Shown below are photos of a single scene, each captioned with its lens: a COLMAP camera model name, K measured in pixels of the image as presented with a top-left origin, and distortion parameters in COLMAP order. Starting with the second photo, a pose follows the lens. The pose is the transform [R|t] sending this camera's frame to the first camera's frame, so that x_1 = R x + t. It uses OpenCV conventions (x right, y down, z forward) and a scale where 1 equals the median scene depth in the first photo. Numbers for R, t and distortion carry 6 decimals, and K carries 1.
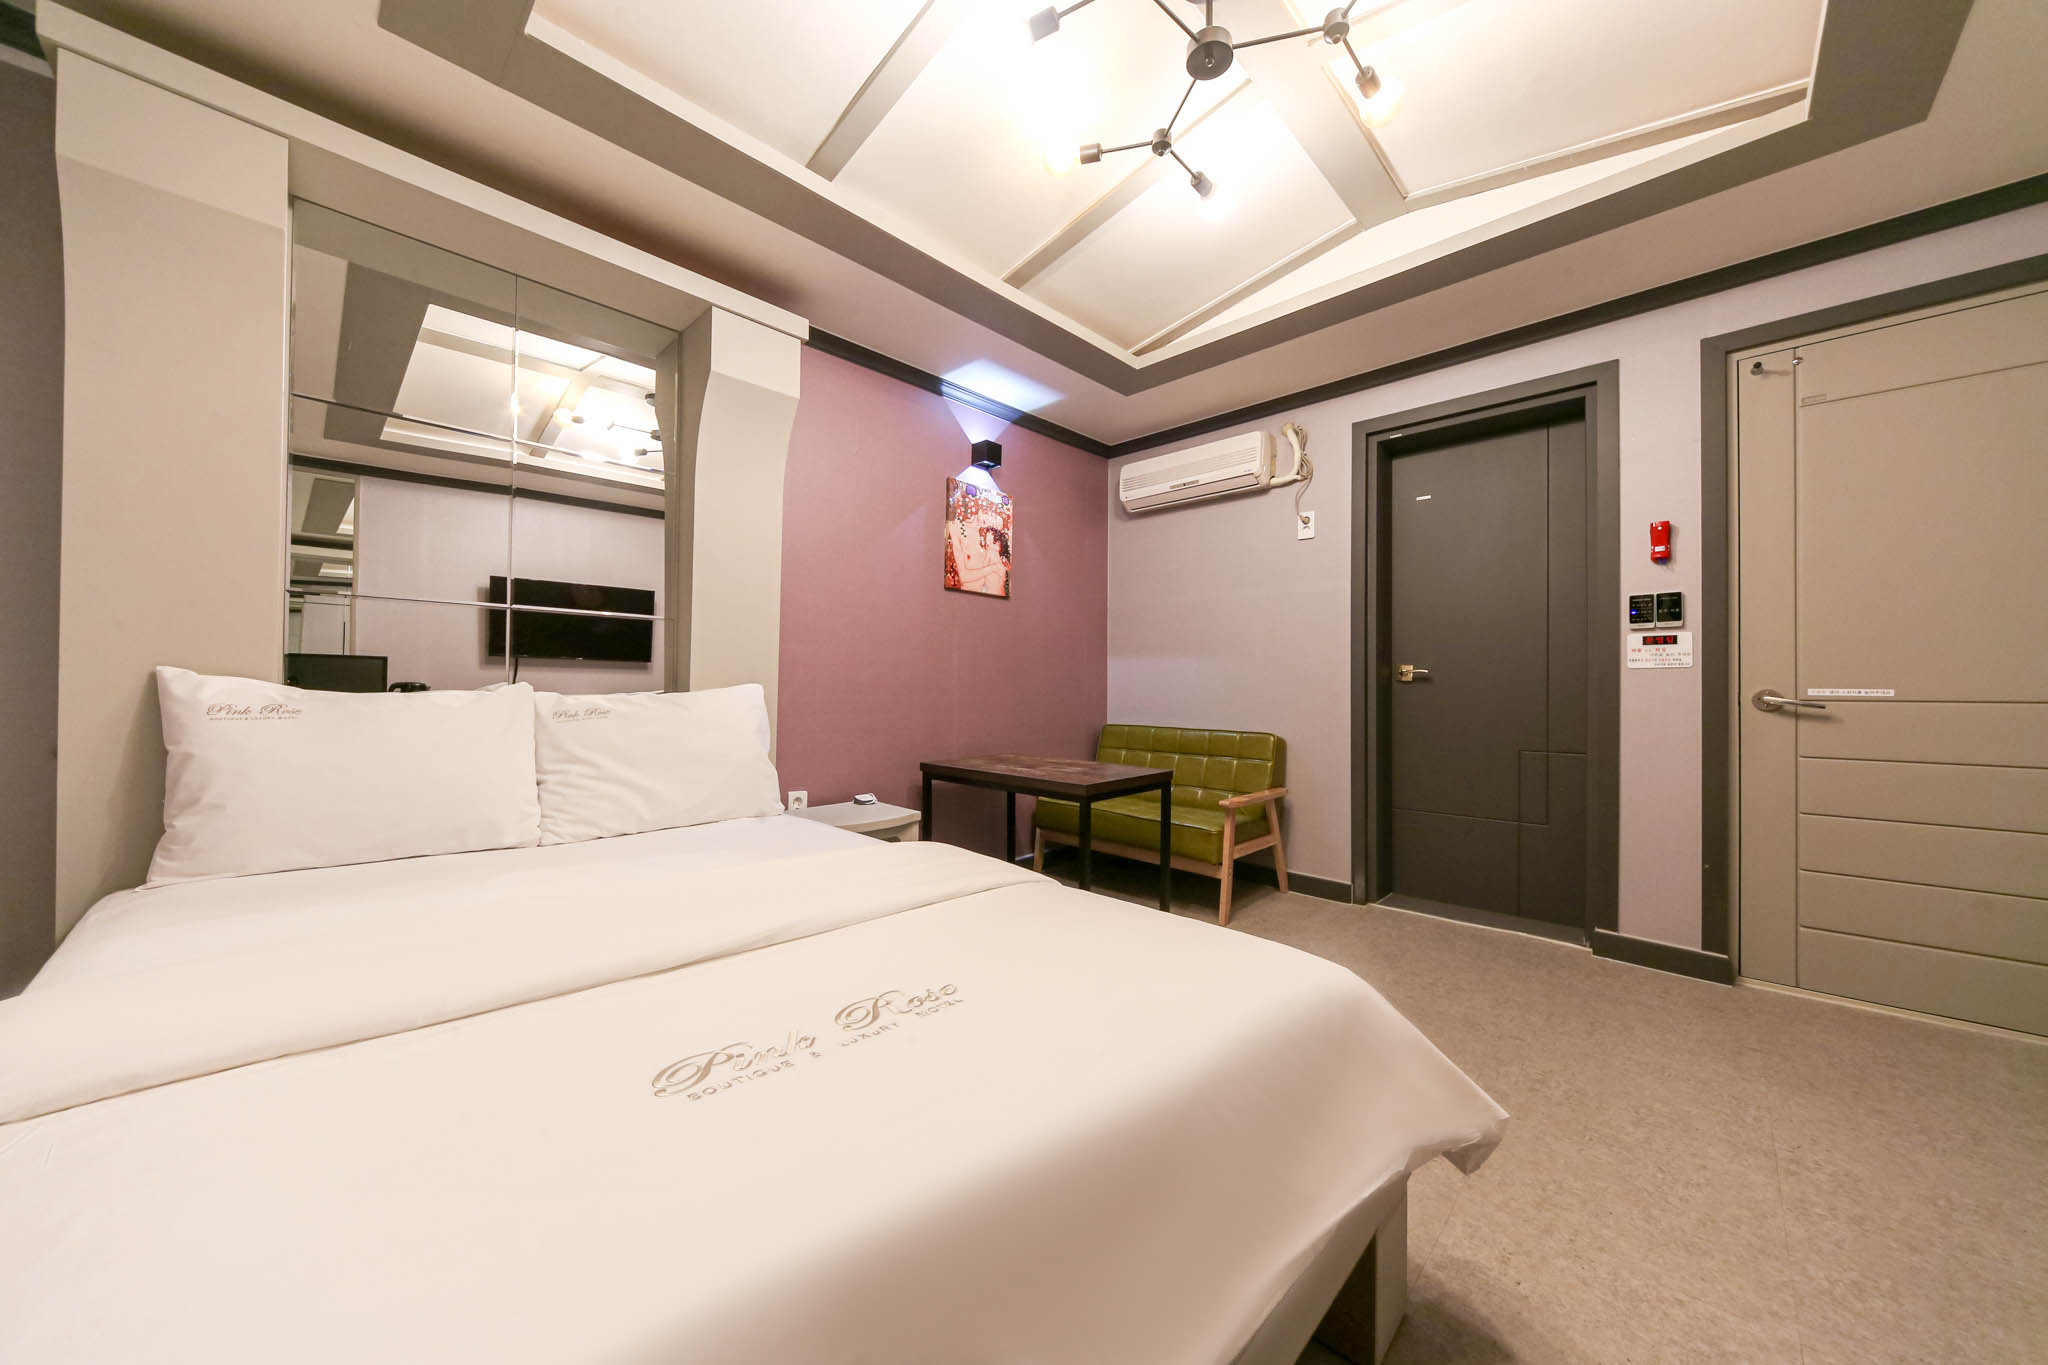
lens RADIAL K [[705.5, 0, 1008.3], [0, 705.5, 686.3], [0, 0, 1]] dist [-0.021211, 0.000551]
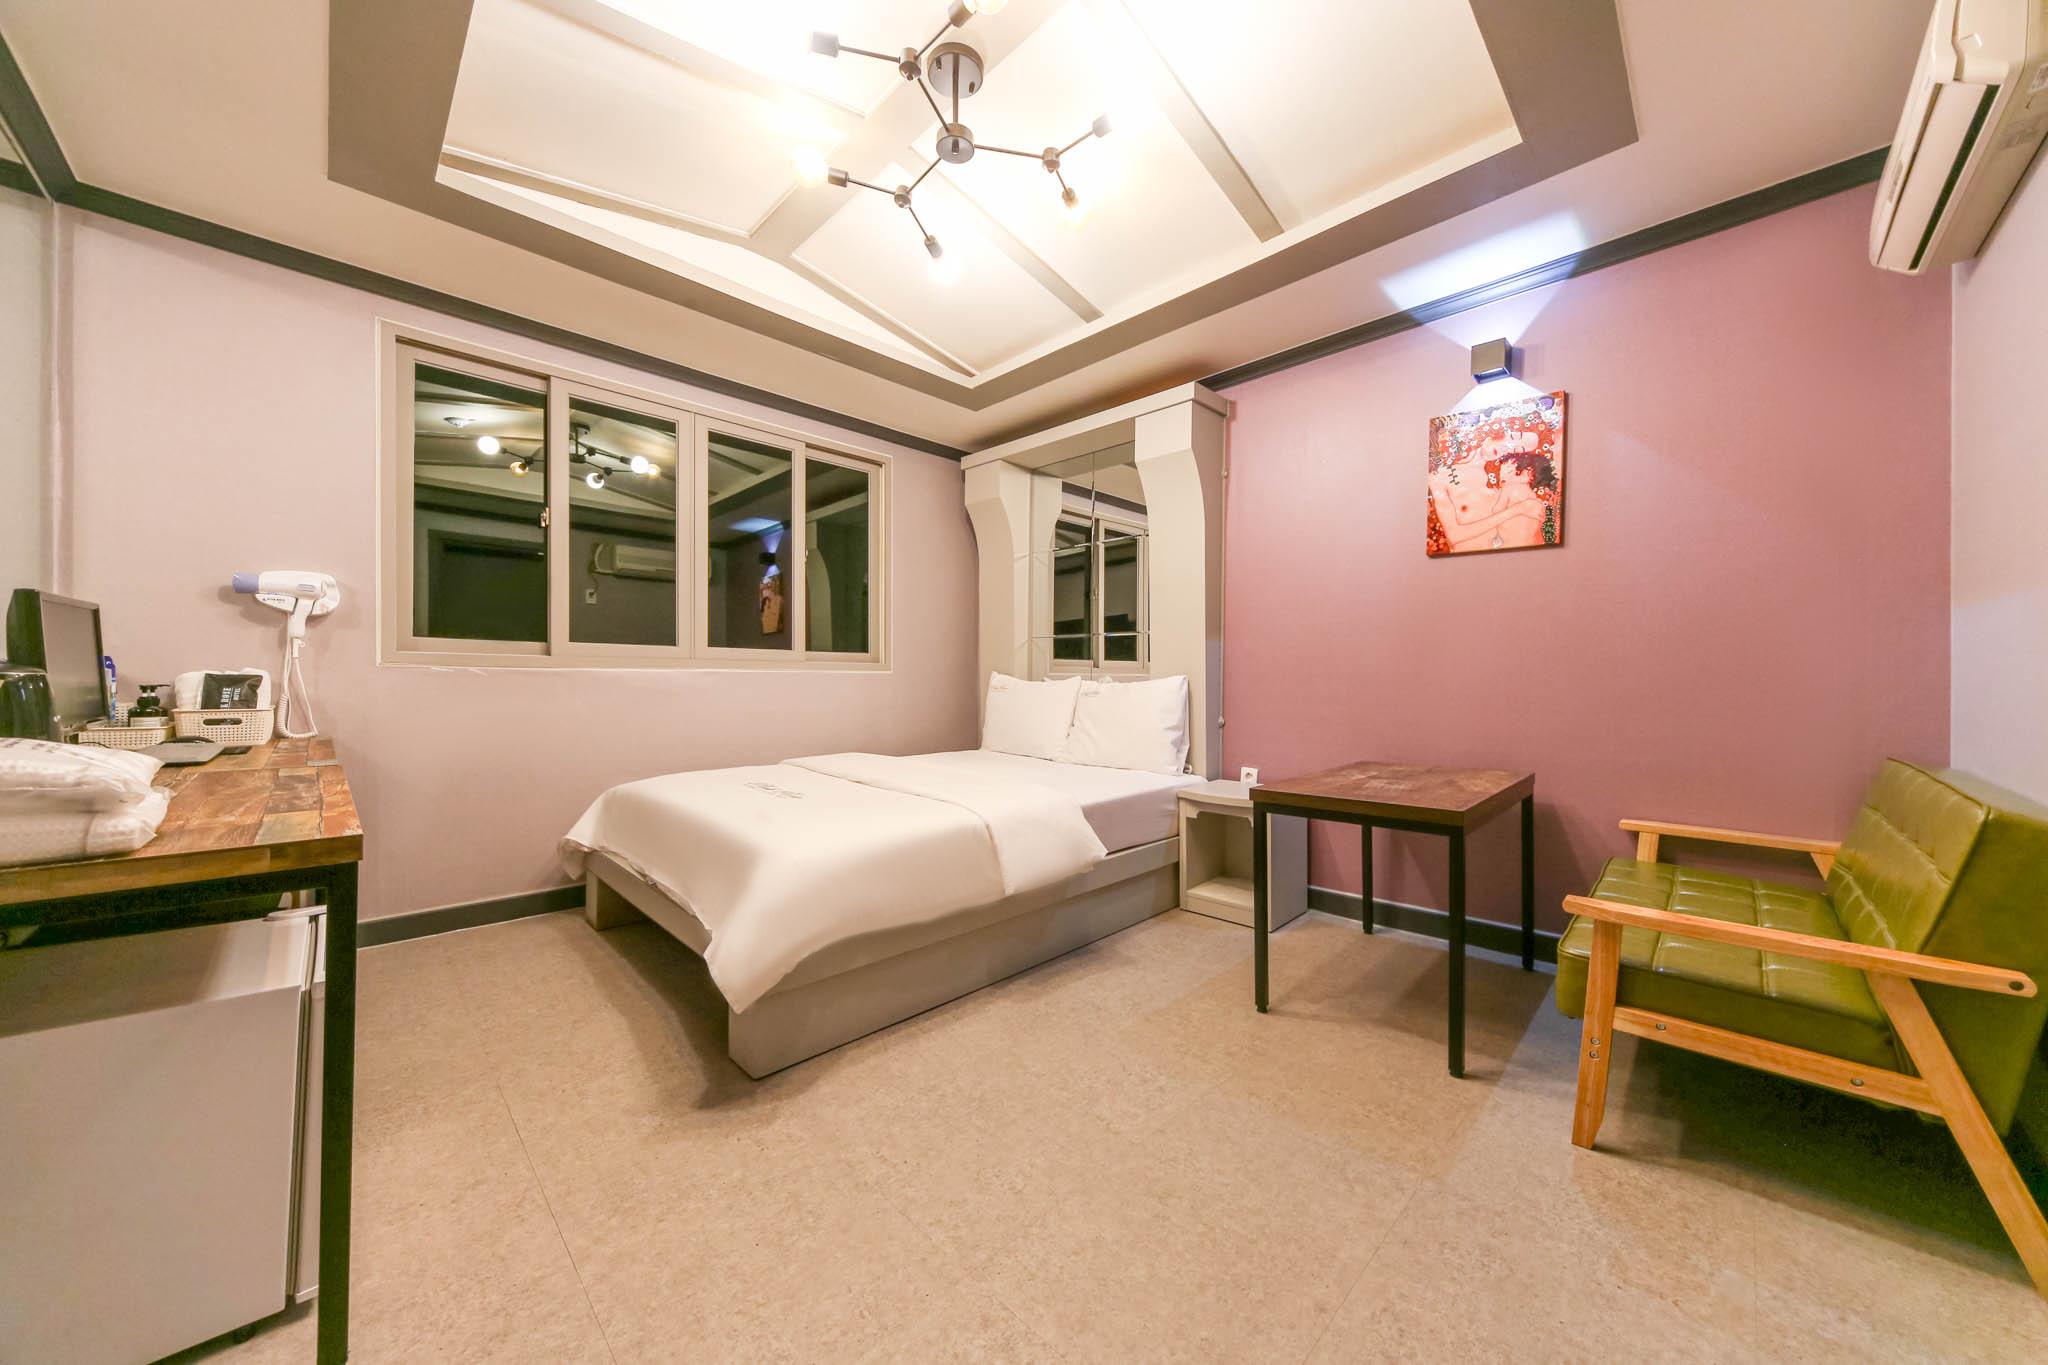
lens RADIAL K [[705.5, 0, 1039.5], [0, 705.5, 680.5], [0, 0, 1]] dist [-0.021211, 0.000551]
pose [[0.012999, -0.000120, -0.999916, 0.709639], [0.002885, 0.999996, -0.000083, 0.003238], [0.999911, -0.002883, 0.012999, 0.534866]]
